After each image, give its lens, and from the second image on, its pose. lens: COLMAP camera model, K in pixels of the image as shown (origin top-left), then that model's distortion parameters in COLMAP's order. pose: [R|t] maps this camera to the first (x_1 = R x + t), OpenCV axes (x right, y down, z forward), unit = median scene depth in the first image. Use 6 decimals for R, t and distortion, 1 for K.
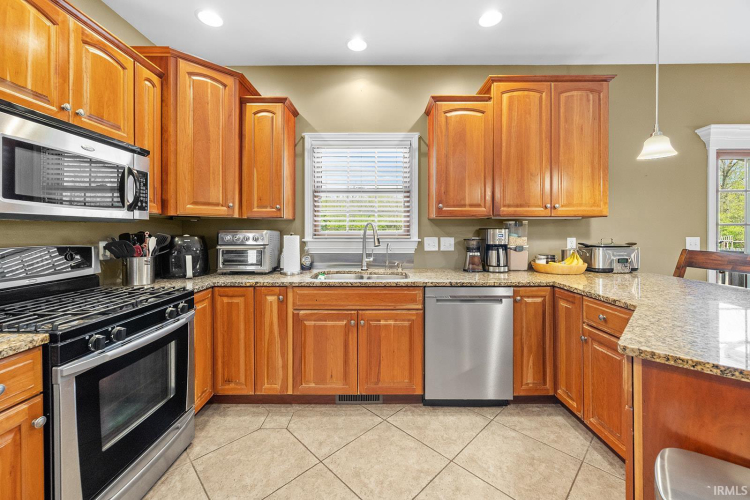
lens RADIAL K [[303.1, 0, 378.4], [0, 303.1, 232.1], [0, 0, 1]] dist [-0.000704, -0.000280]
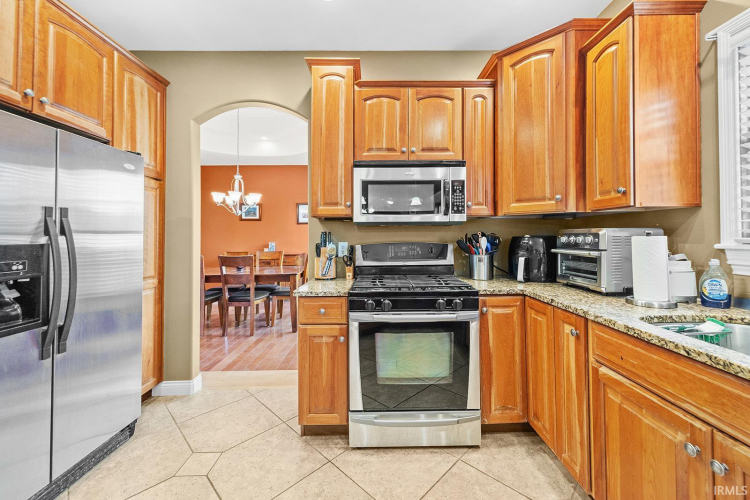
lens RADIAL K [[303.1, 0, 378.4], [0, 303.1, 232.1], [0, 0, 1]] dist [-0.000704, -0.000280]
pose [[0.003231, -0.018182, -0.999829, 0.315237], [0.000489, 0.999835, -0.018181, 0.016393], [0.999995, -0.000430, 0.003239, 0.572831]]
